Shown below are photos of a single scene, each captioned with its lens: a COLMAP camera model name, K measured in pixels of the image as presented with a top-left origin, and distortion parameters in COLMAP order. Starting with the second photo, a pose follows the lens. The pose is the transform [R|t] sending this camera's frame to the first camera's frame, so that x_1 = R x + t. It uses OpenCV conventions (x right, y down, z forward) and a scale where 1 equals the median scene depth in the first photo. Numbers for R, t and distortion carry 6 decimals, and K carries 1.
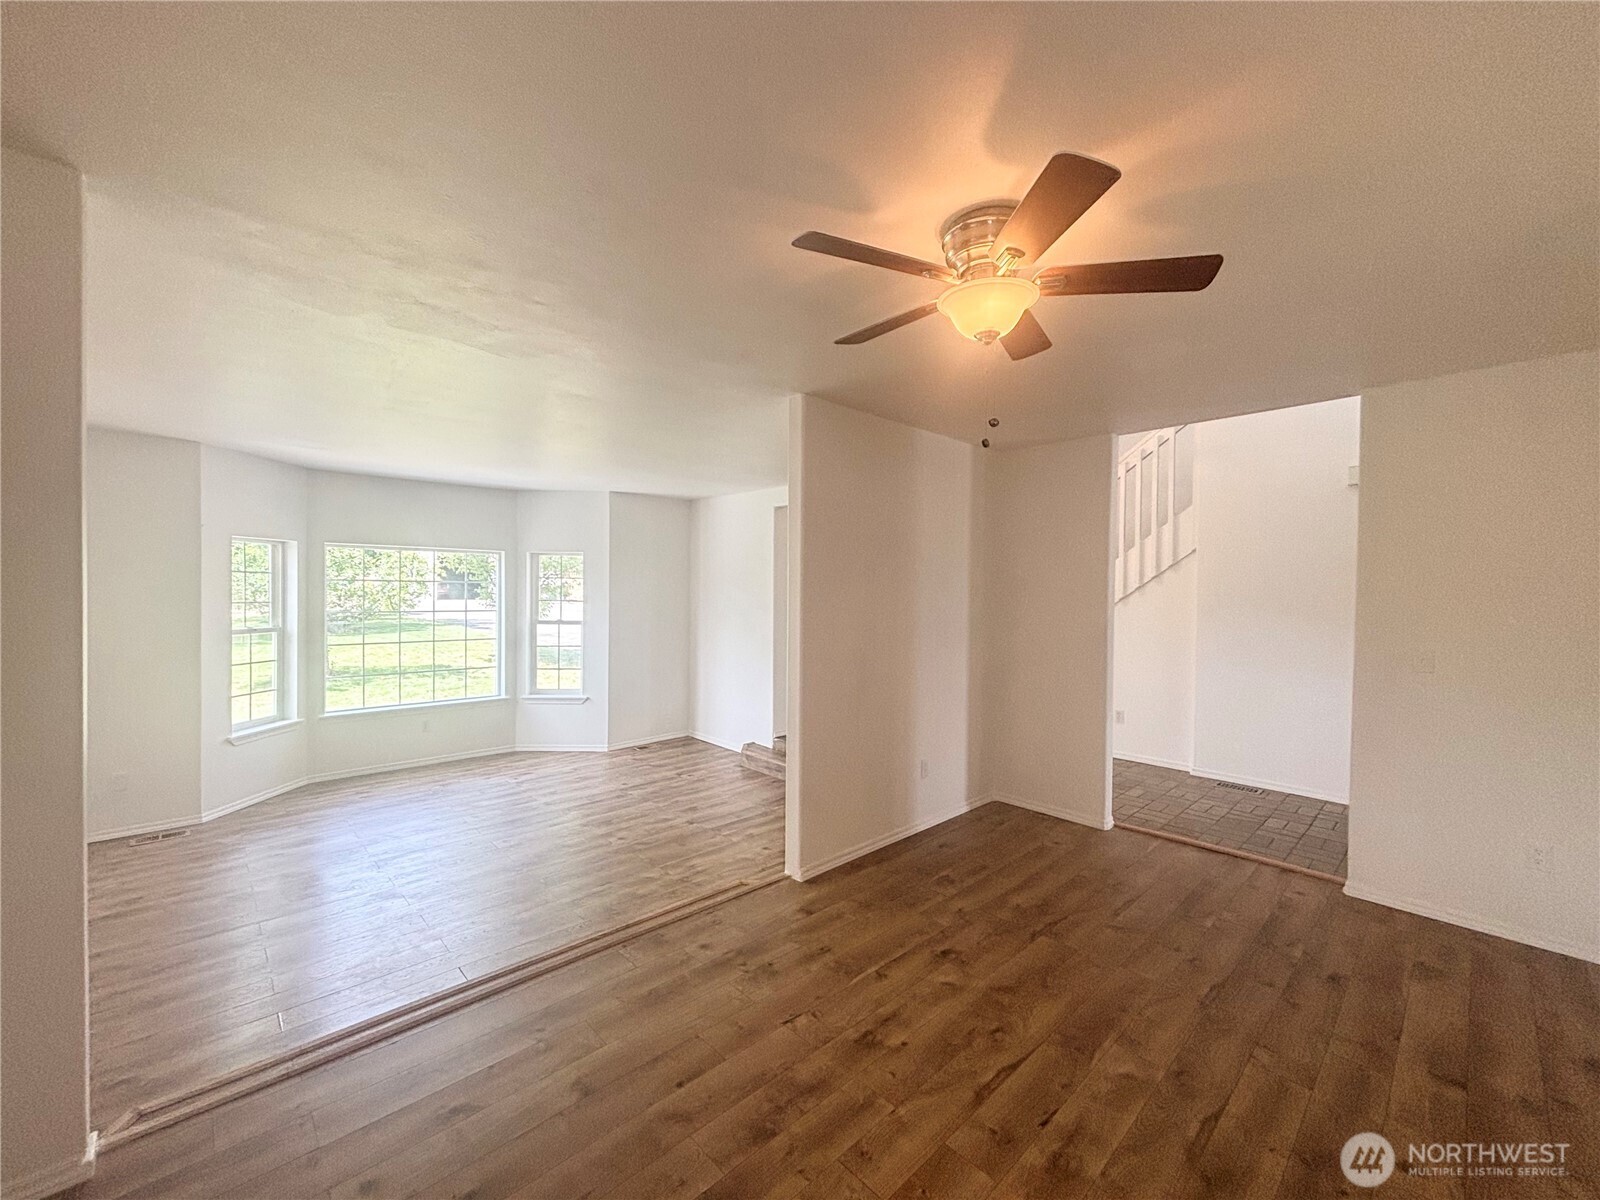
lens RADIAL K [[639.3, 0, 797.8], [0, 639.3, 593.5], [0, 0, 1]] dist [-0.009046, 0.002302]
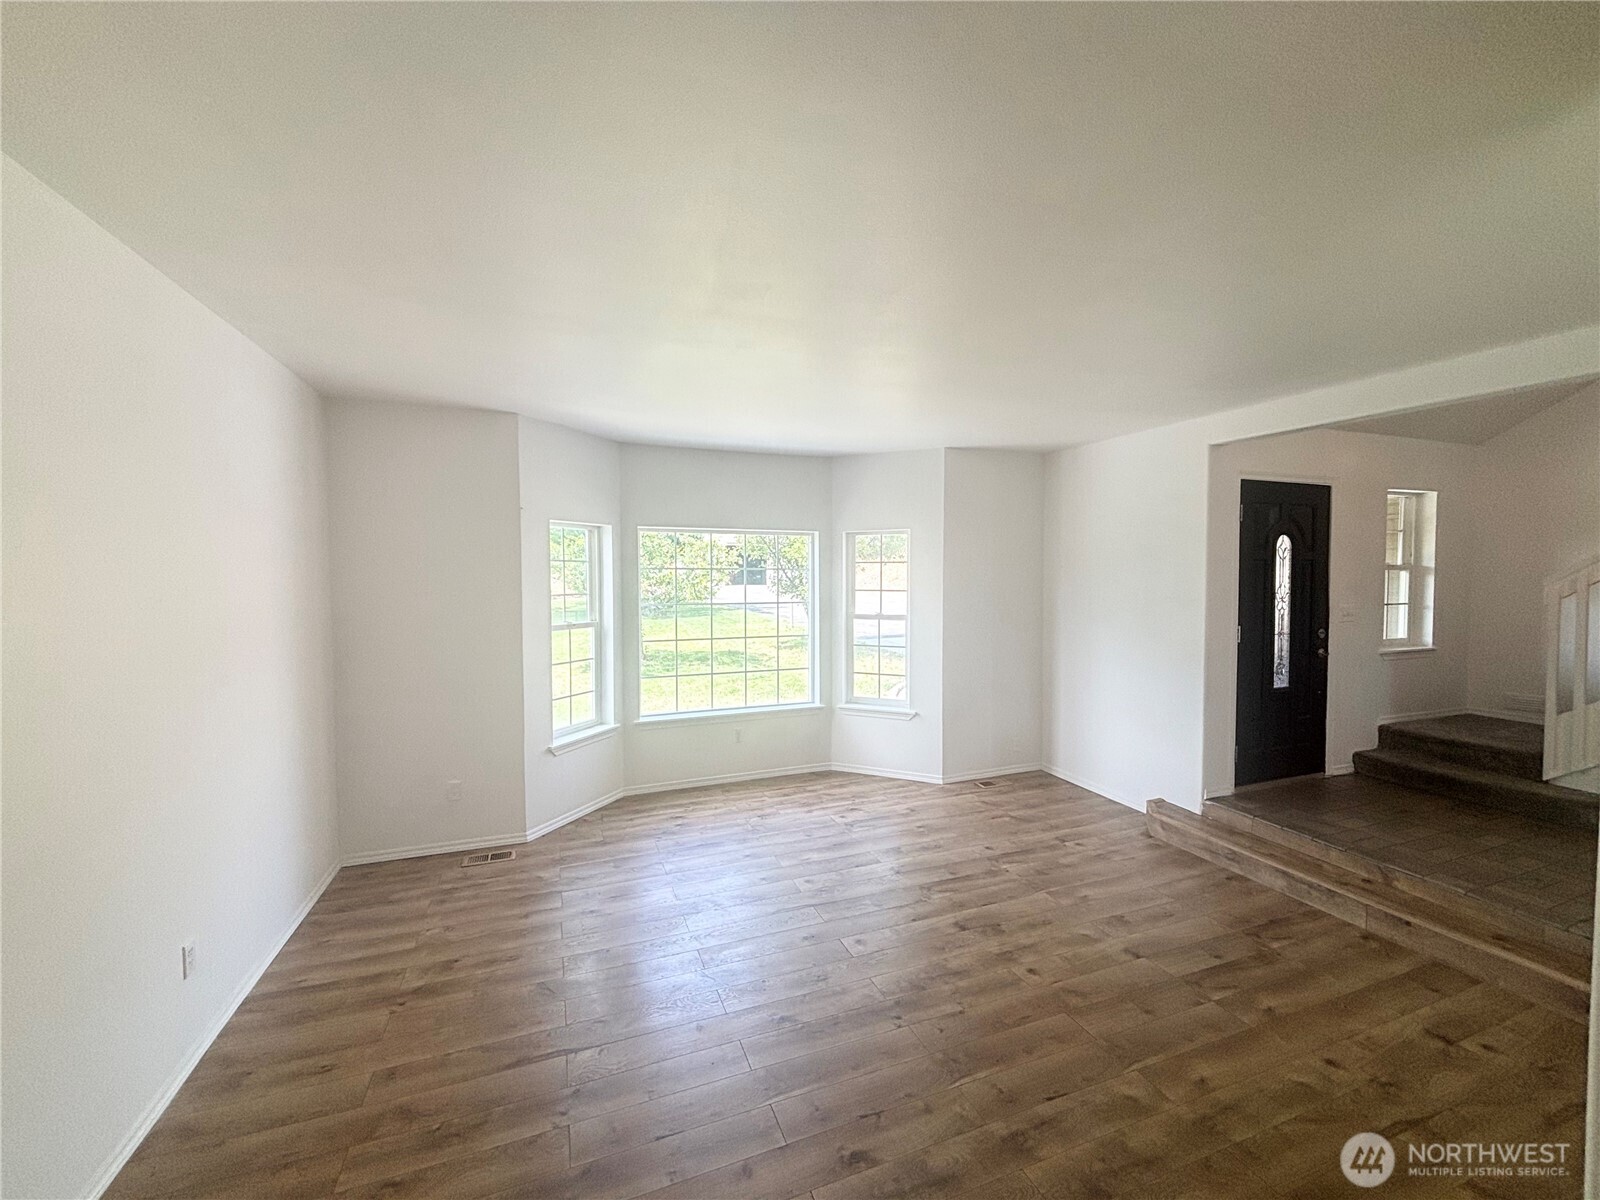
lens RADIAL K [[639.3, 0, 803.9], [0, 639.3, 602.0], [0, 0, 1]] dist [-0.009046, 0.002302]
pose [[0.925873, 0.009242, -0.377723, -0.187352], [0.004717, 0.999340, 0.036012, -0.005093], [0.377807, -0.035124, 0.925218, 0.254916]]
